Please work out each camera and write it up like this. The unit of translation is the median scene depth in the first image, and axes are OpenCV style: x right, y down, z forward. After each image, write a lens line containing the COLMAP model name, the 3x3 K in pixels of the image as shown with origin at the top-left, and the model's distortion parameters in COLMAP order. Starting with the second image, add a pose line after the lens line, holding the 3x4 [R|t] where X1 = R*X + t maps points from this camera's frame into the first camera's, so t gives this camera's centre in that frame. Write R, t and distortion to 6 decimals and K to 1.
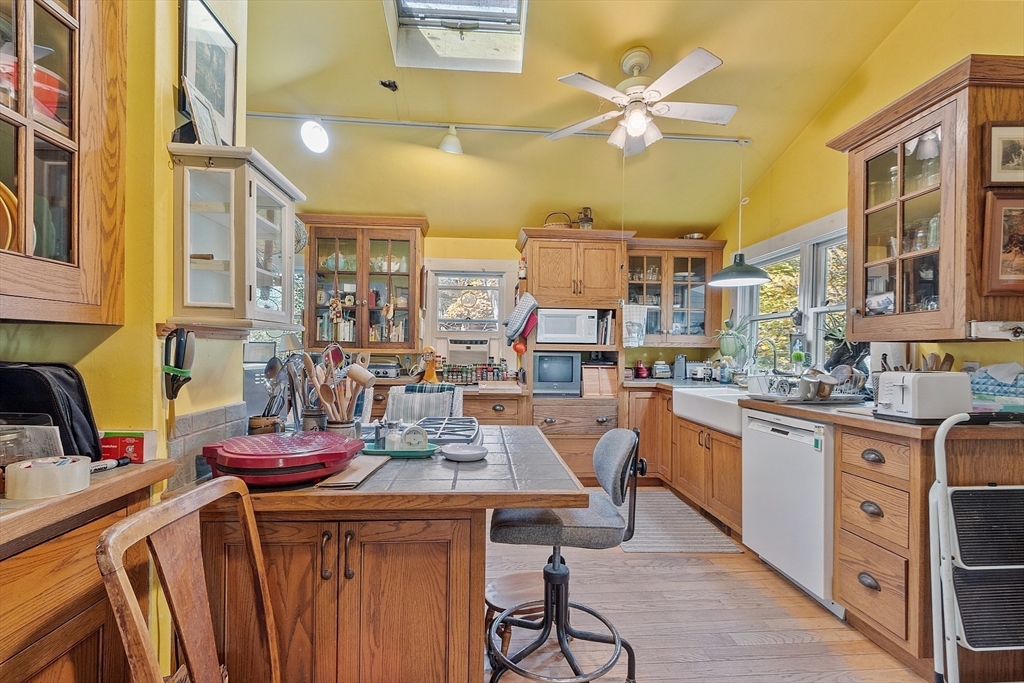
lens RADIAL K [[446.5, 0, 513.1], [0, 446.5, 351.2], [0, 0, 1]] dist [-0.000243, -0.000179]
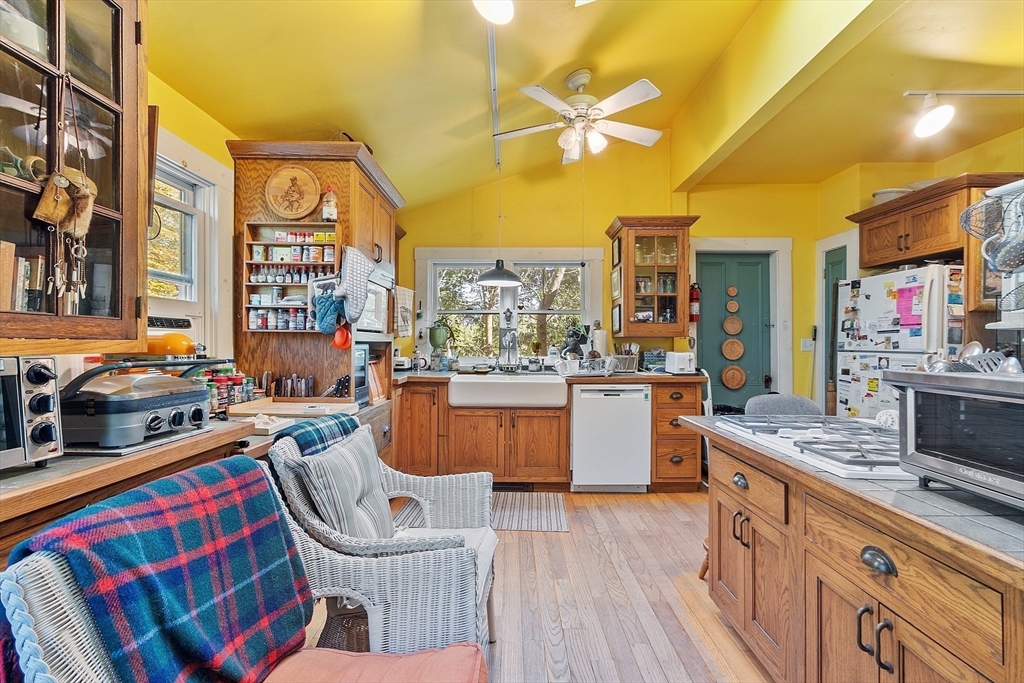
lens RADIAL K [[456.5, 0, 522.6], [0, 456.5, 339.4], [0, 0, 1]] dist [0.001519, 0.000248]
pose [[0.071591, -0.002500, 0.997431, -0.583577], [-0.004557, 0.999986, 0.002834, -0.007436], [-0.997424, -0.004748, 0.071579, 0.715368]]
